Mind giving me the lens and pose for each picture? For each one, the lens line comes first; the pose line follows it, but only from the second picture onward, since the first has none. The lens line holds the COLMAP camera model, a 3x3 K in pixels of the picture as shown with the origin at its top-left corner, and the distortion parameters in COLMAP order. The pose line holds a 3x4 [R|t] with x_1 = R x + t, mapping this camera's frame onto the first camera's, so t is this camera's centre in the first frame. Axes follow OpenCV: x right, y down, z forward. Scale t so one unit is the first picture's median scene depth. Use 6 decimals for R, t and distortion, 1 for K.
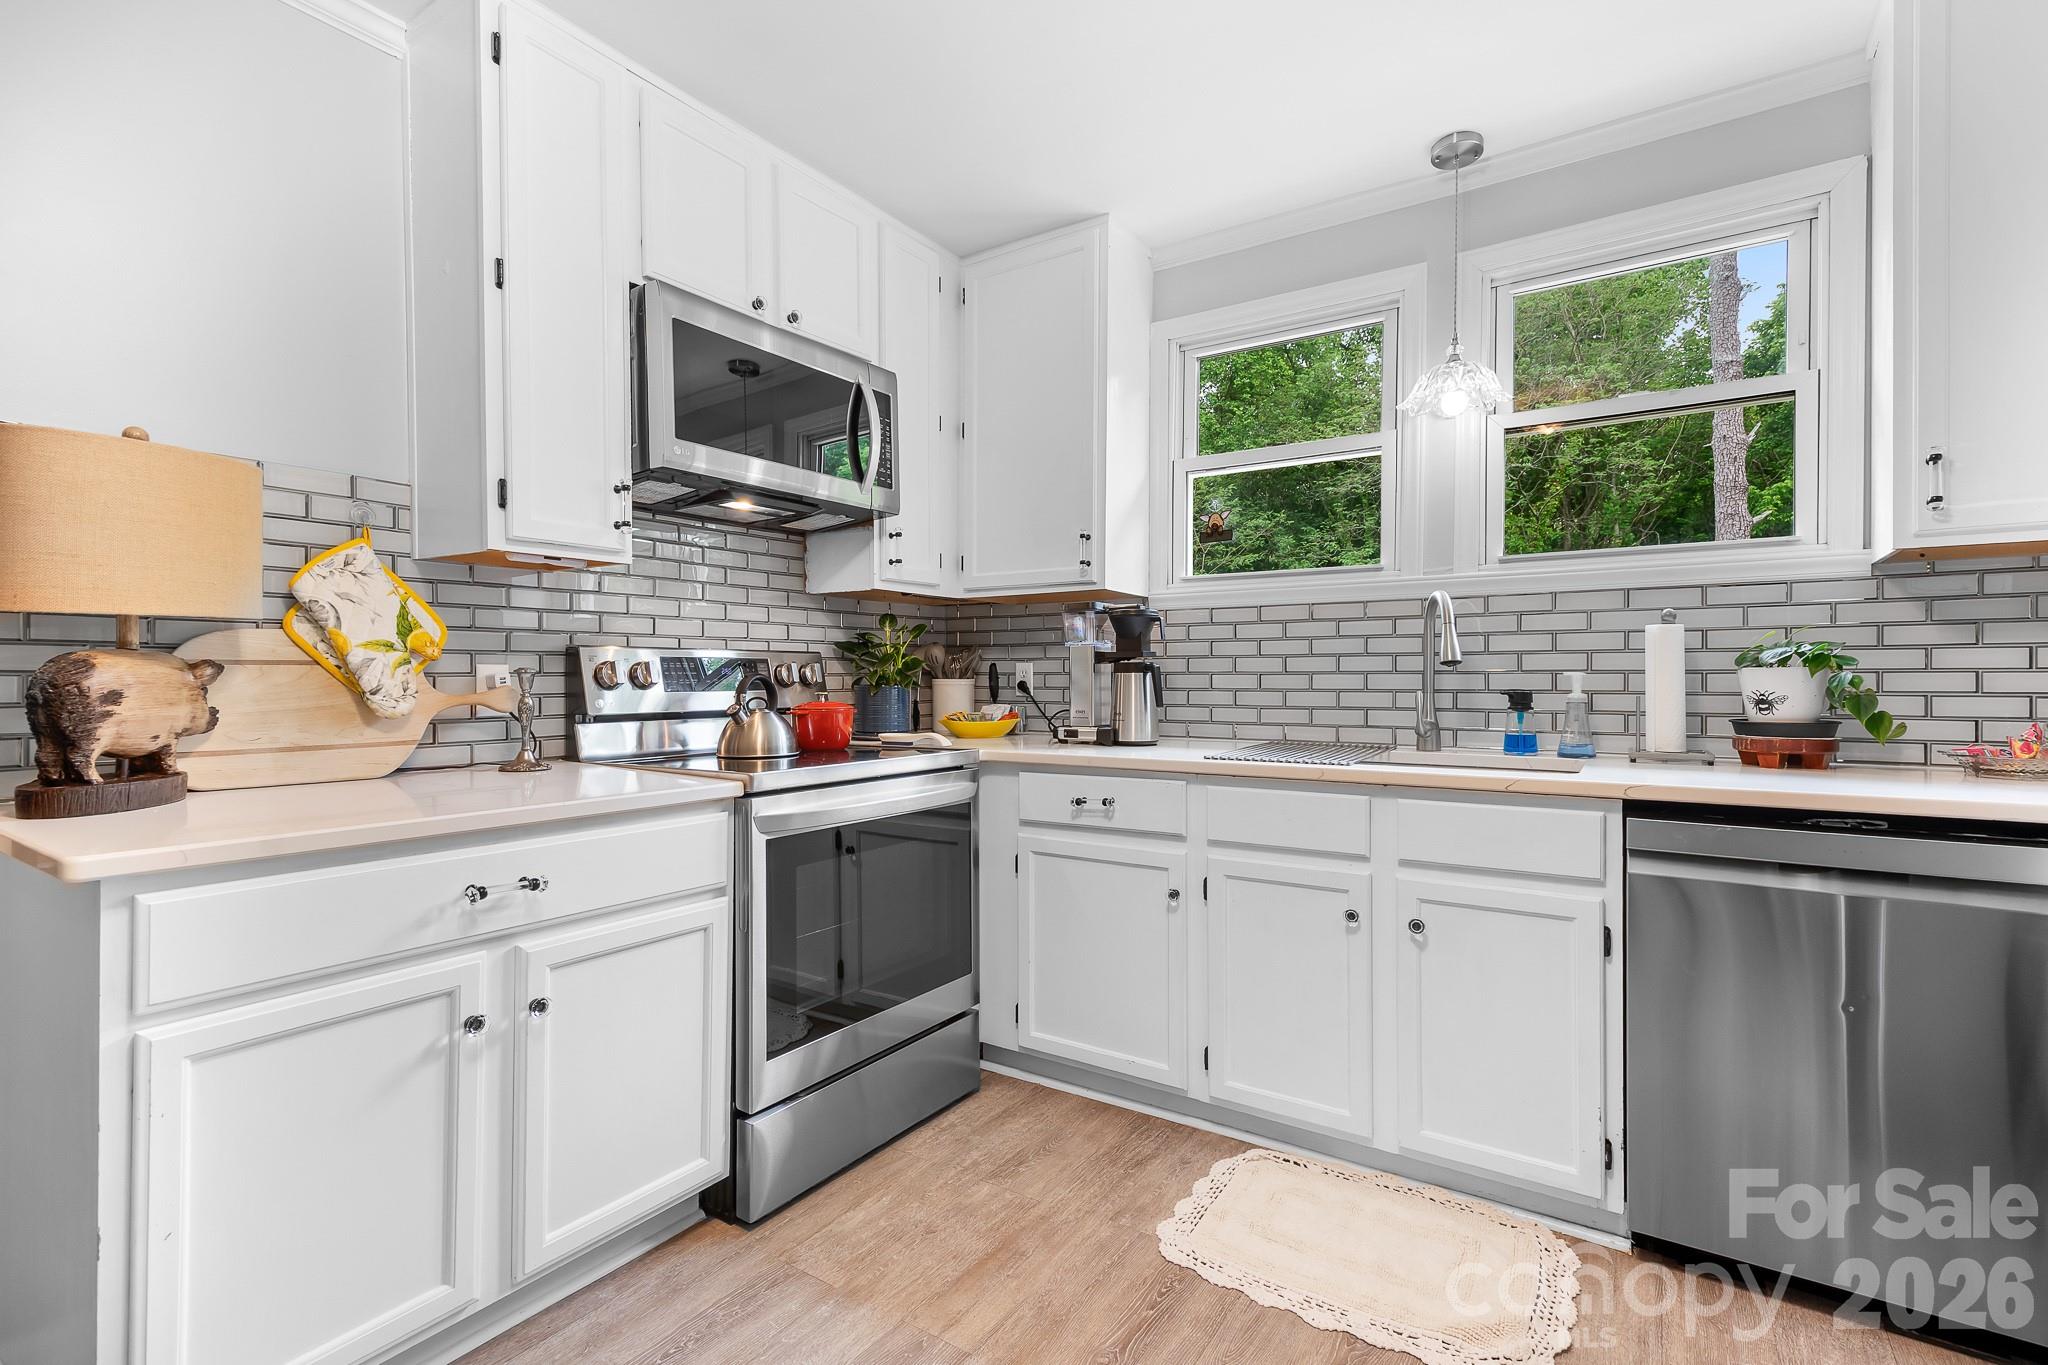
lens RADIAL K [[937.3, 0, 1016.9], [0, 937.3, 683.1], [0, 0, 1]] dist [0.018219, -0.000957]
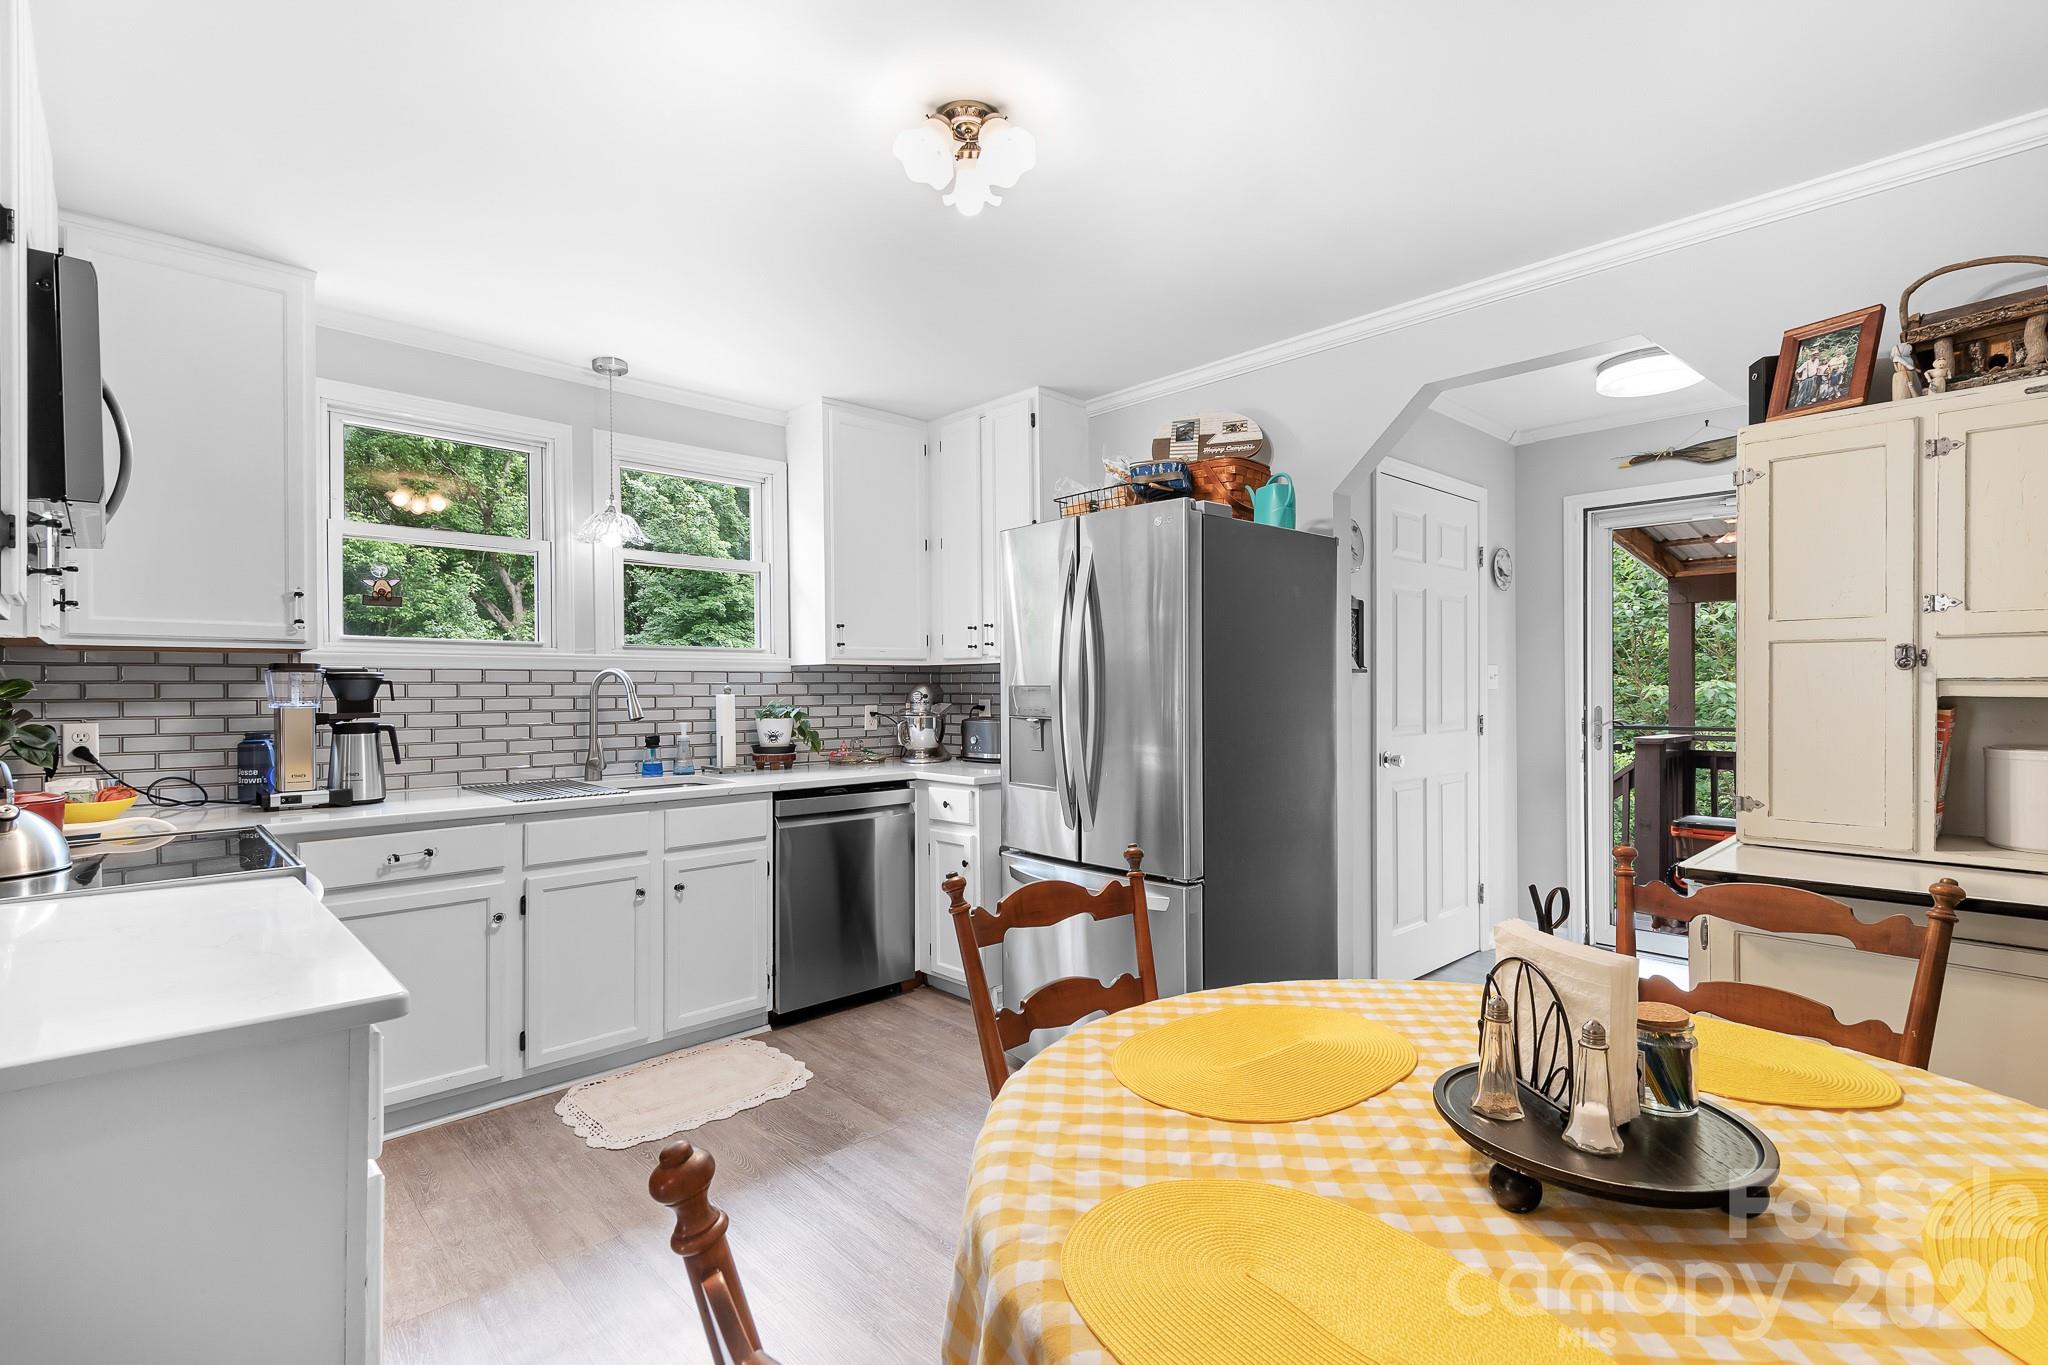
lens RADIAL K [[952.7, 0, 1022.1], [0, 952.7, 689.1], [0, 0, 1]] dist [0.029852, -0.018816]
pose [[0.211727, -0.001497, 0.977328, -0.859104], [0.008579, 0.999963, -0.000327, -0.060505], [-0.977291, 0.008454, 0.211732, 0.071539]]
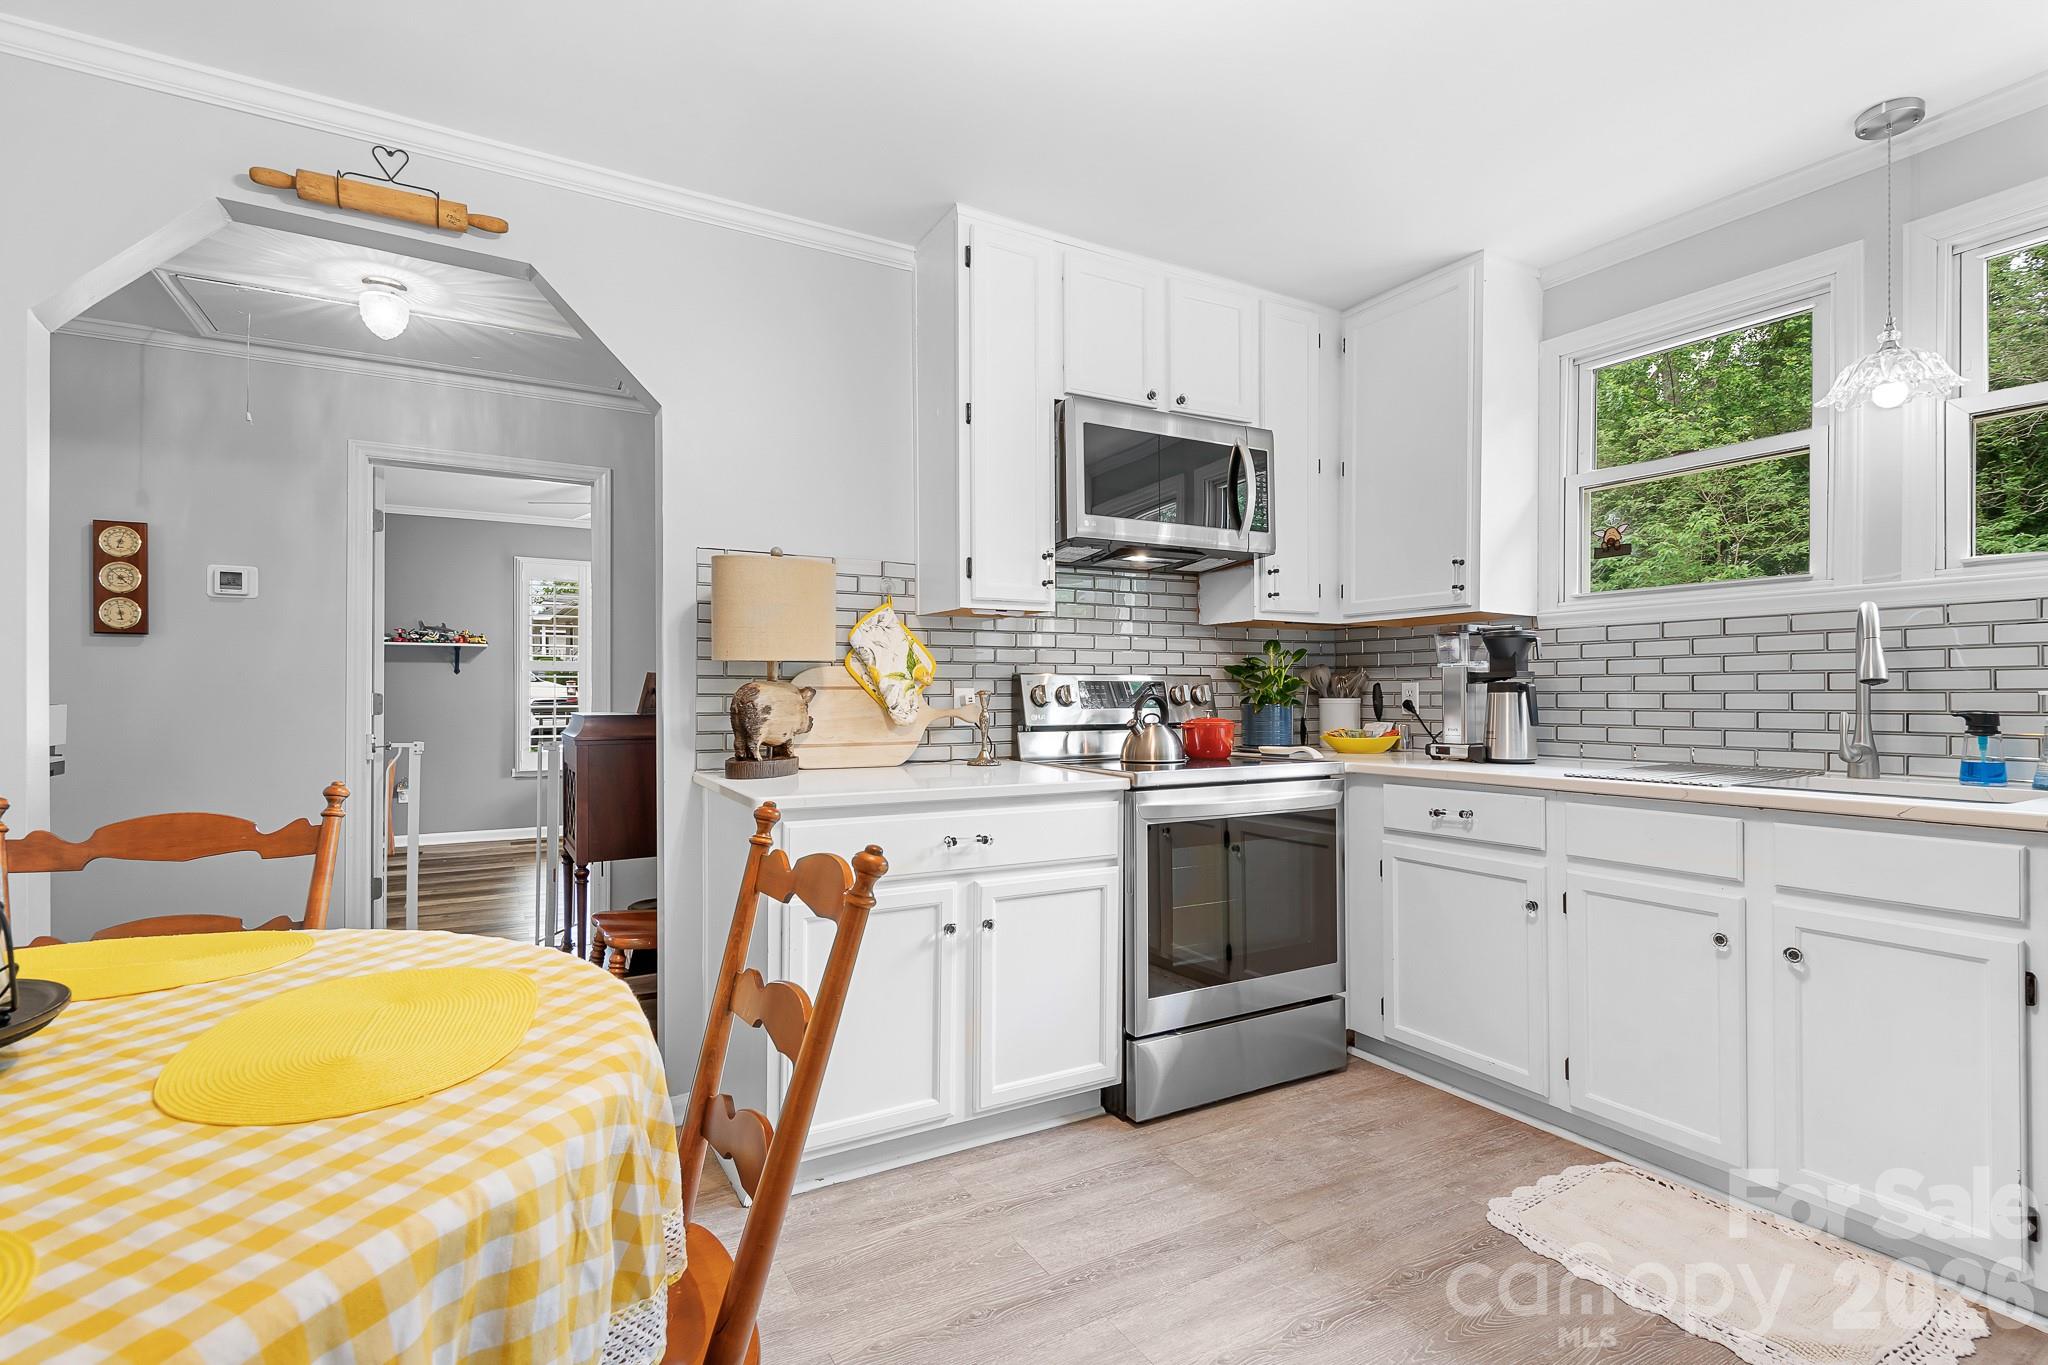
lens RADIAL K [[952.7, 0, 1022.1], [0, 952.7, 689.1], [0, 0, 1]] dist [0.029852, -0.018816]
pose [[0.897007, -0.004185, -0.441997, 0.126255], [-0.001606, 0.999918, -0.012728, -0.000617], [0.442014, 0.012127, 0.896926, -0.197841]]
